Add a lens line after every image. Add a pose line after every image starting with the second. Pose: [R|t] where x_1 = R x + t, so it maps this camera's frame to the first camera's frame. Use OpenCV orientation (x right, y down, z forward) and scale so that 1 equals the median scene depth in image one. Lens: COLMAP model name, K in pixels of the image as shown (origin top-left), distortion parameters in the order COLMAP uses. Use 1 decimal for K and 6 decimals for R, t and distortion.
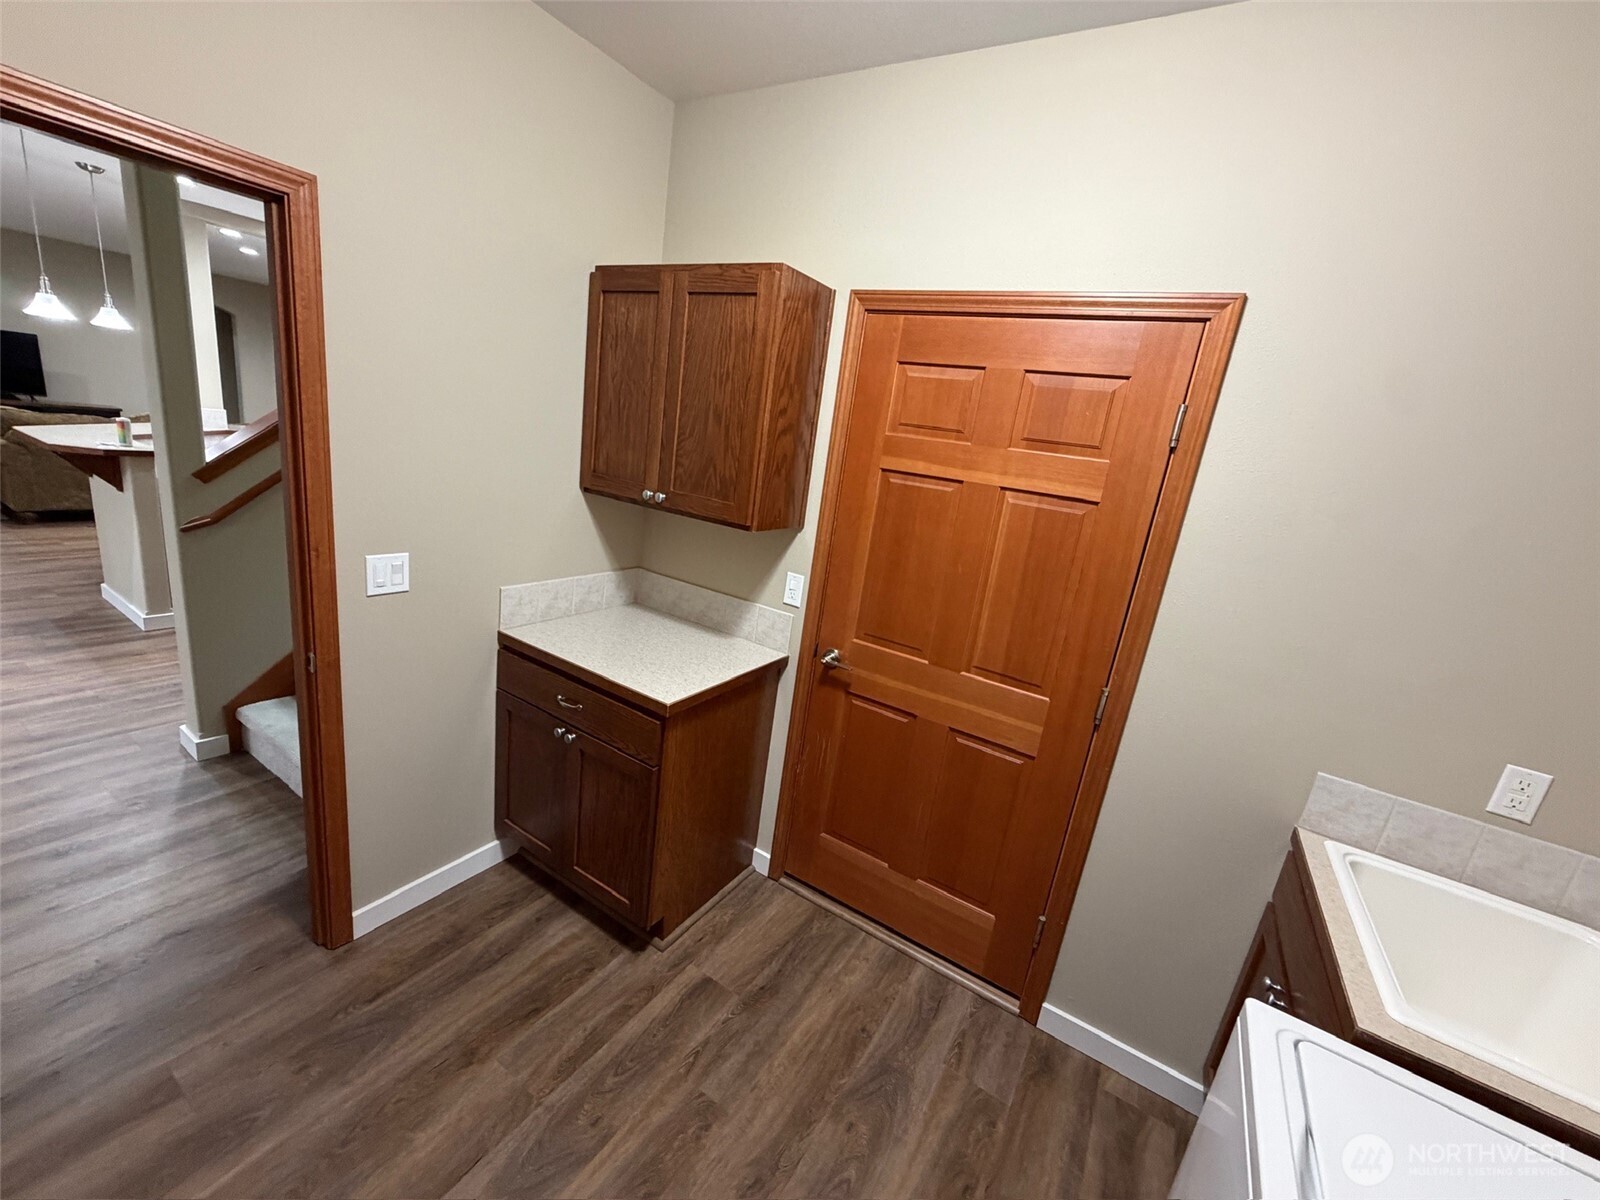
lens RADIAL K [[639.0, 0, 793.6], [0, 639.0, 600.2], [0, 0, 1]] dist [-0.001751, 0.000119]
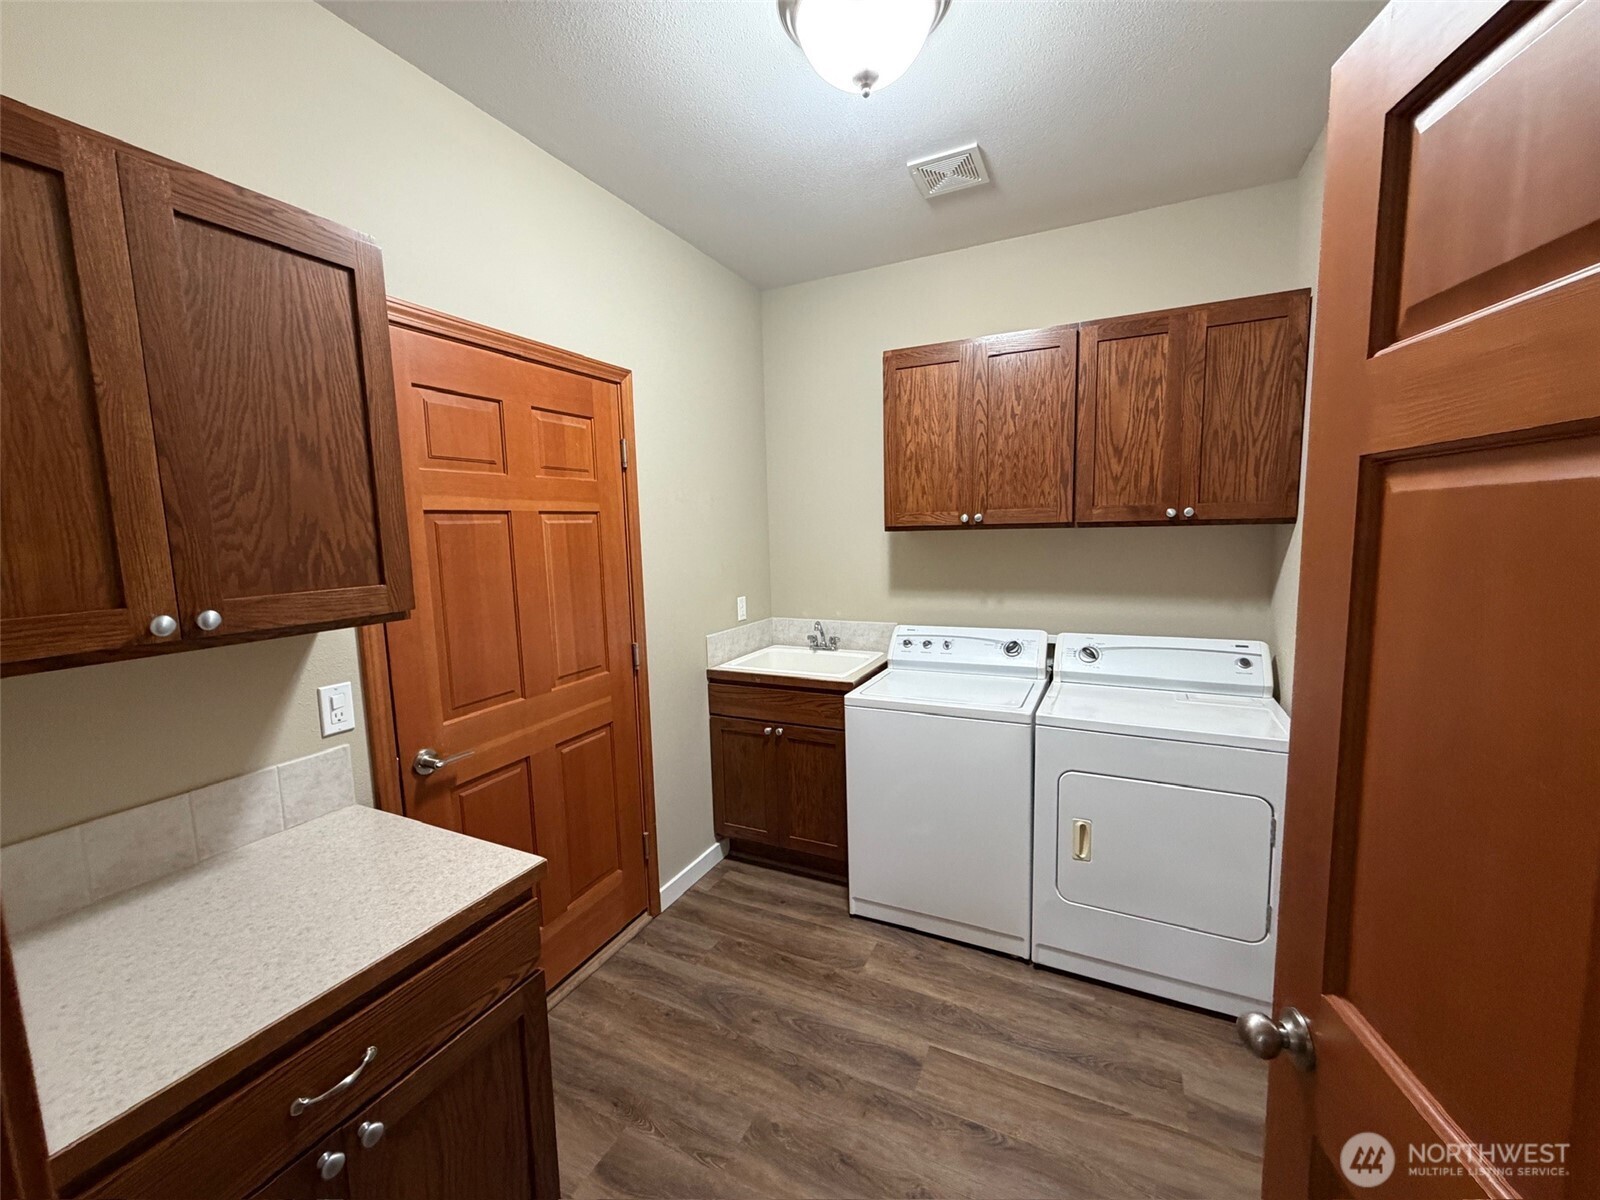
lens RADIAL K [[639.0, 0, 793.6], [0, 639.0, 600.2], [0, 0, 1]] dist [-0.001751, 0.000119]
pose [[-0.104334, -0.244083, 0.964125, -0.805412], [0.263263, 0.928058, 0.263441, -0.207922], [-0.959066, 0.281304, -0.032570, 0.655907]]
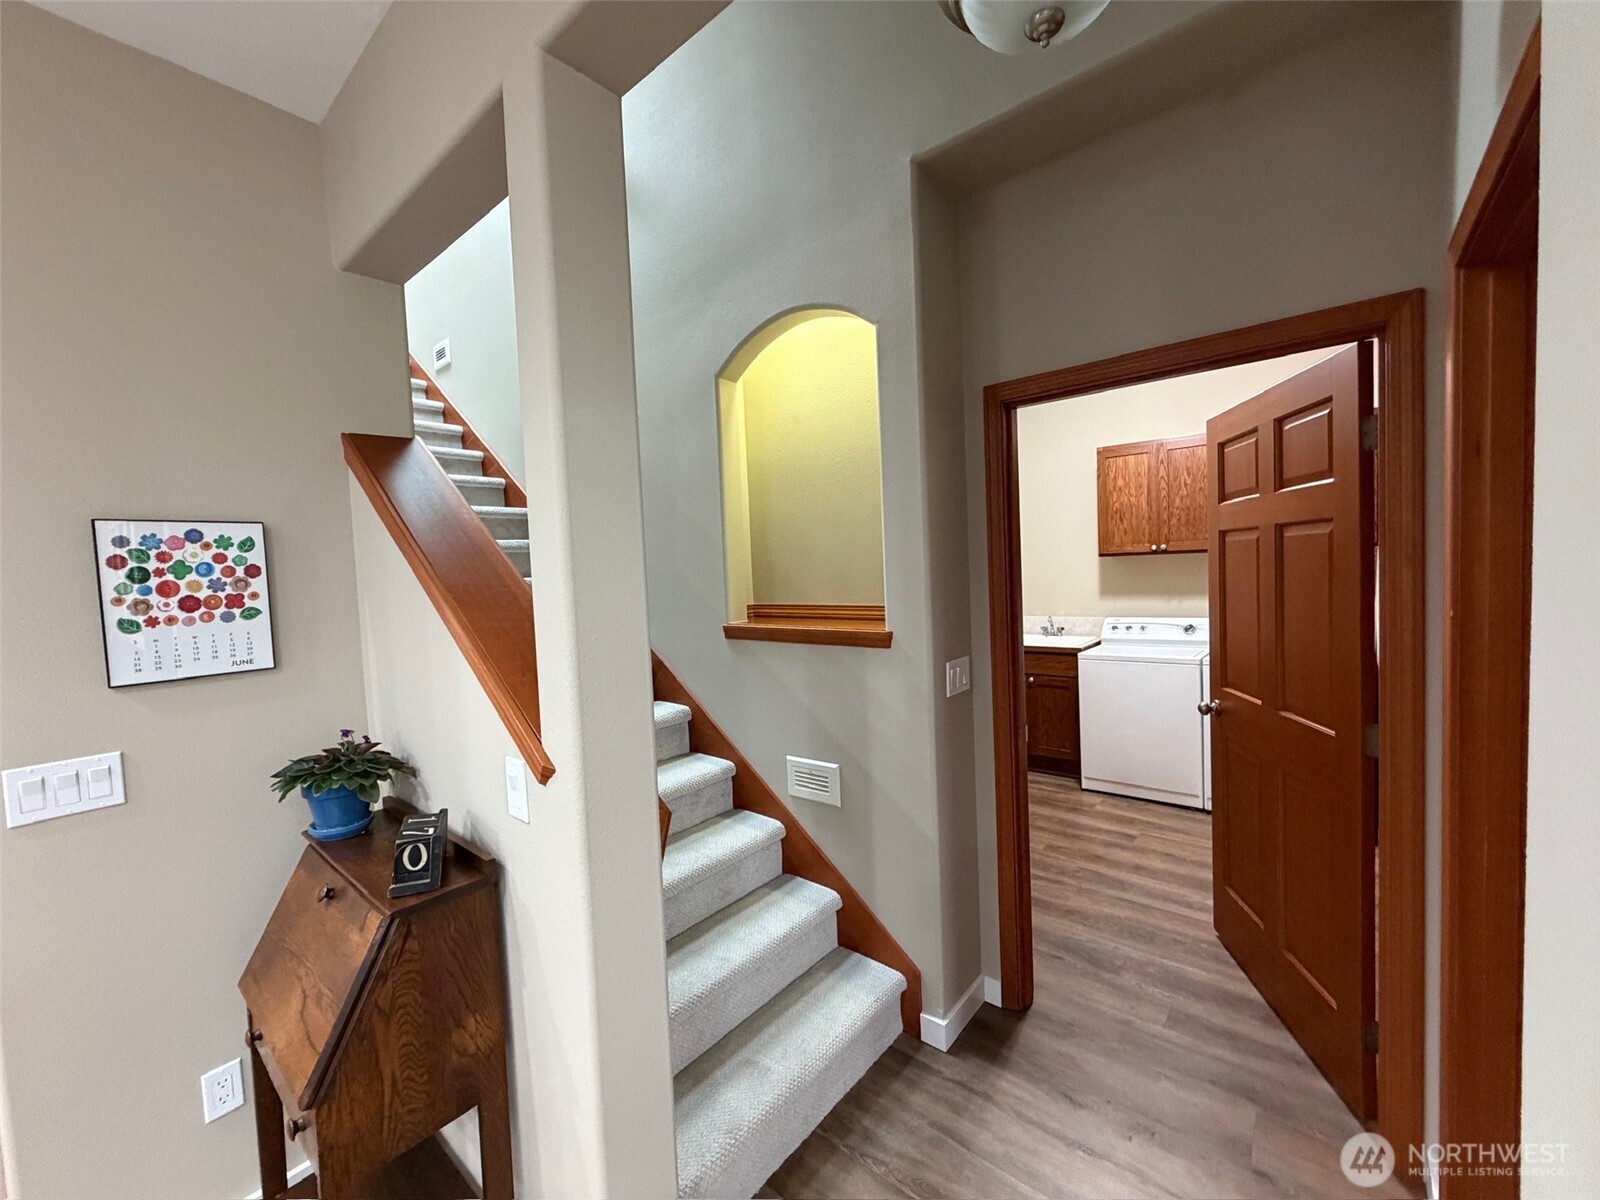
lens RADIAL K [[639.0, 0, 793.6], [0, 639.0, 600.2], [0, 0, 1]] dist [-0.001751, 0.000119]
pose [[0.133693, -0.186377, 0.973340, -1.863009], [0.308061, 0.941315, 0.137931, -0.438150], [-0.941926, 0.281408, 0.183262, 1.042359]]
